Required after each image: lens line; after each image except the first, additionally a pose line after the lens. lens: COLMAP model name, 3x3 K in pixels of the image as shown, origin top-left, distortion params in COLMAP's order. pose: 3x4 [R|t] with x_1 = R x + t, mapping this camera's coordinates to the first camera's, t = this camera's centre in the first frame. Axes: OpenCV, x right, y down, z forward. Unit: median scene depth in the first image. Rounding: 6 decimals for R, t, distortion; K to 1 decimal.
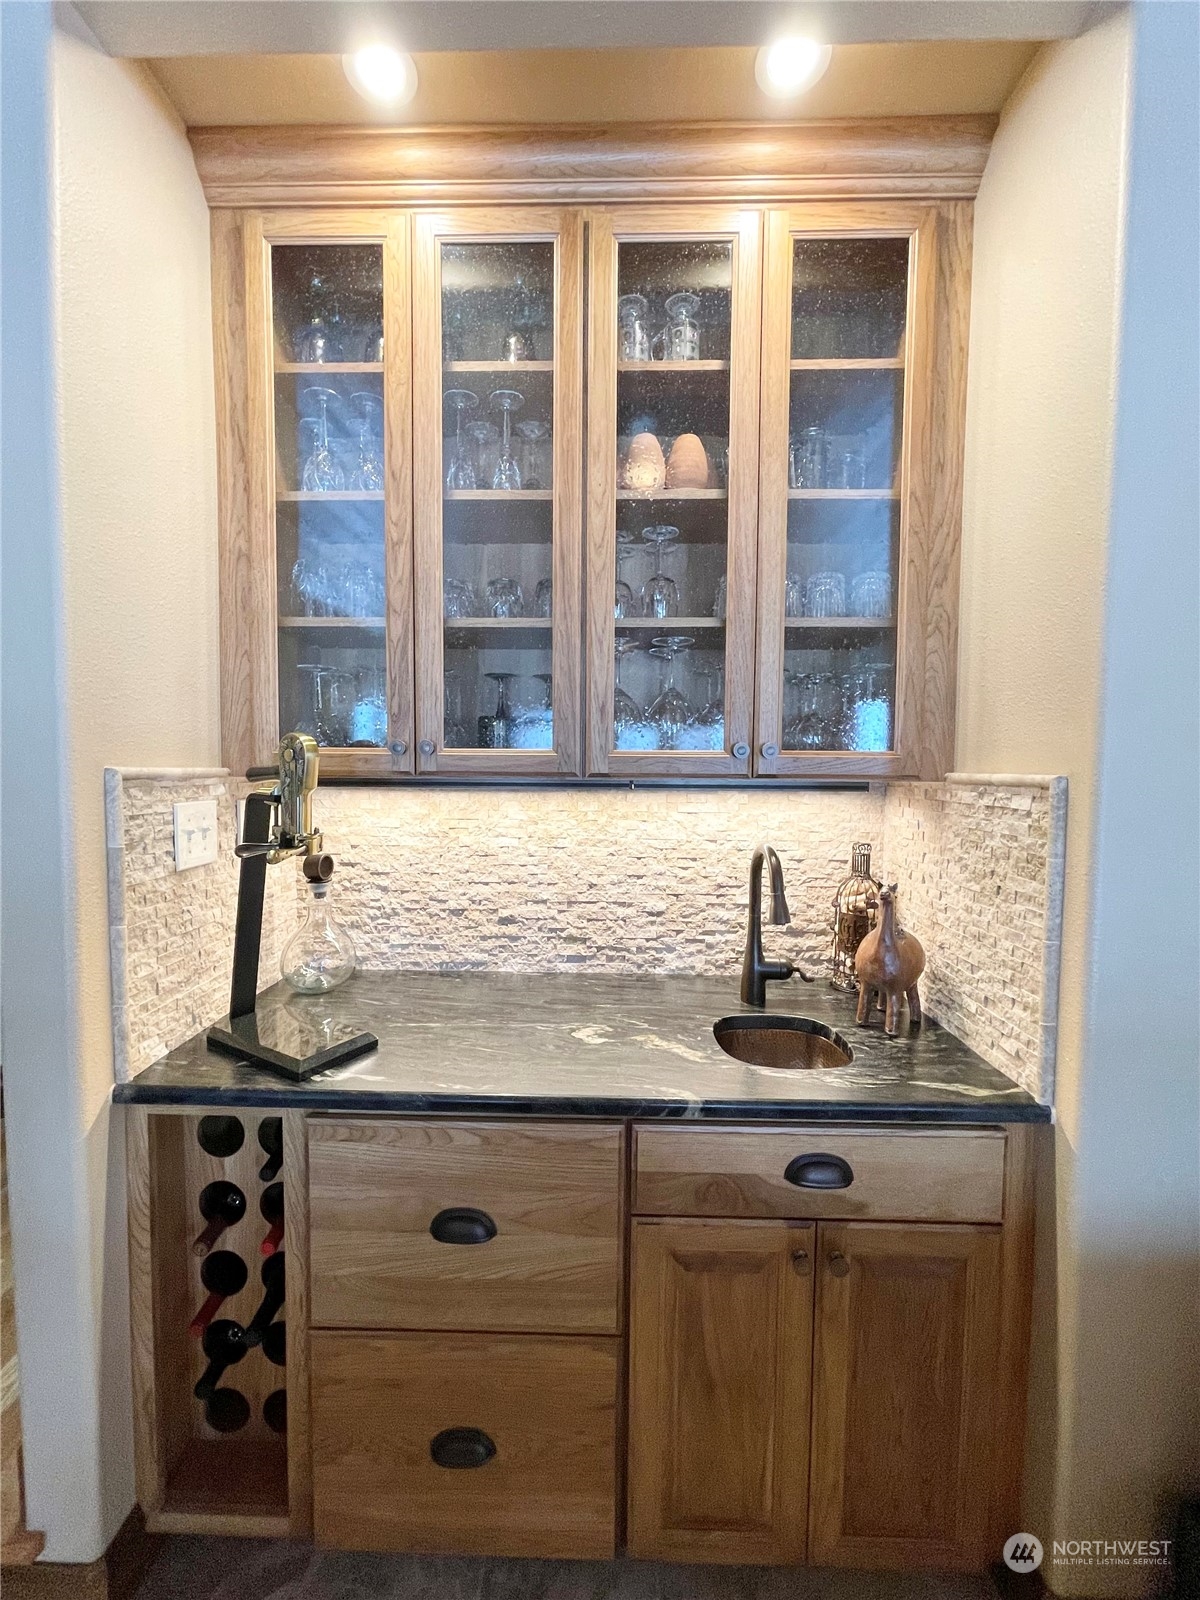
lens RADIAL K [[643.3, 0, 600.0], [0, 643.3, 800.0], [0, 0, 1]] dist [-0.001072, -0.000140]
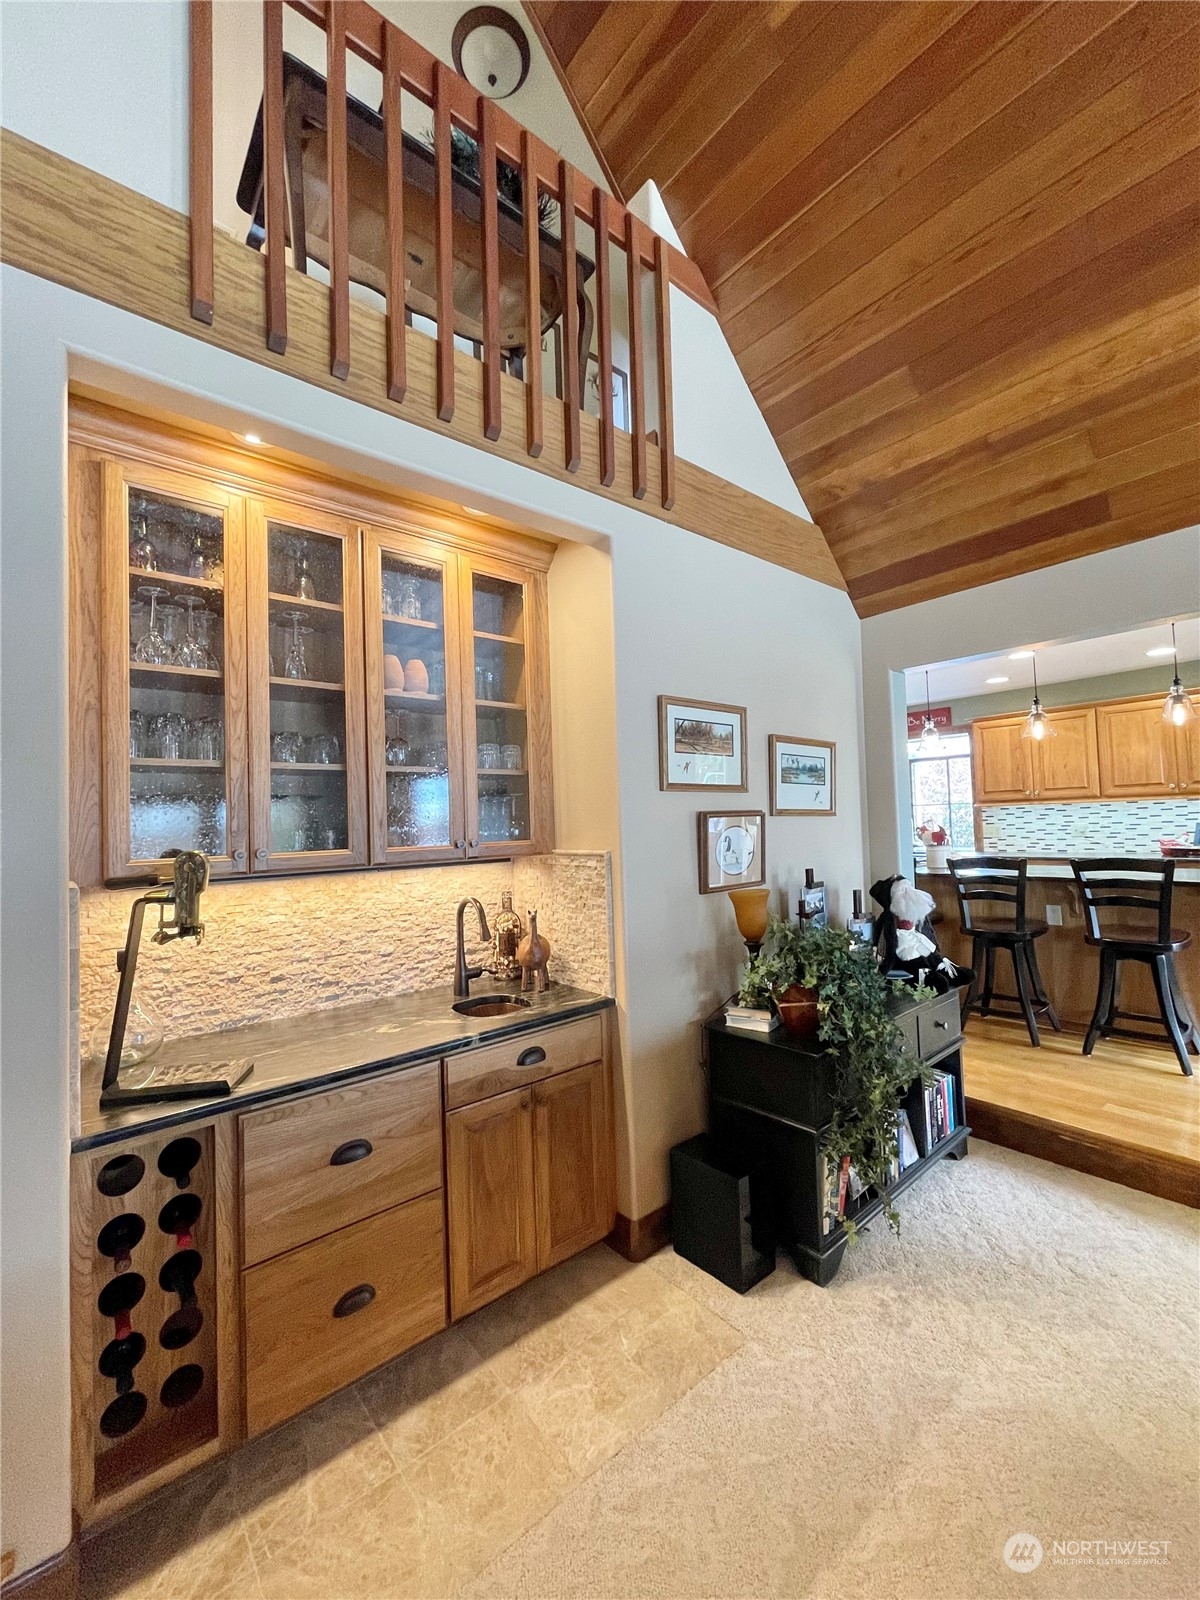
lens RADIAL K [[640.0, 0, 587.8], [0, 640.0, 800.6], [0, 0, 1]] dist [-0.006218, 0.000203]
pose [[0.757485, -0.008258, 0.652801, -0.641298], [0.073885, 0.994580, -0.073152, -0.040977], [-0.648659, 0.103644, 0.753989, -0.541767]]
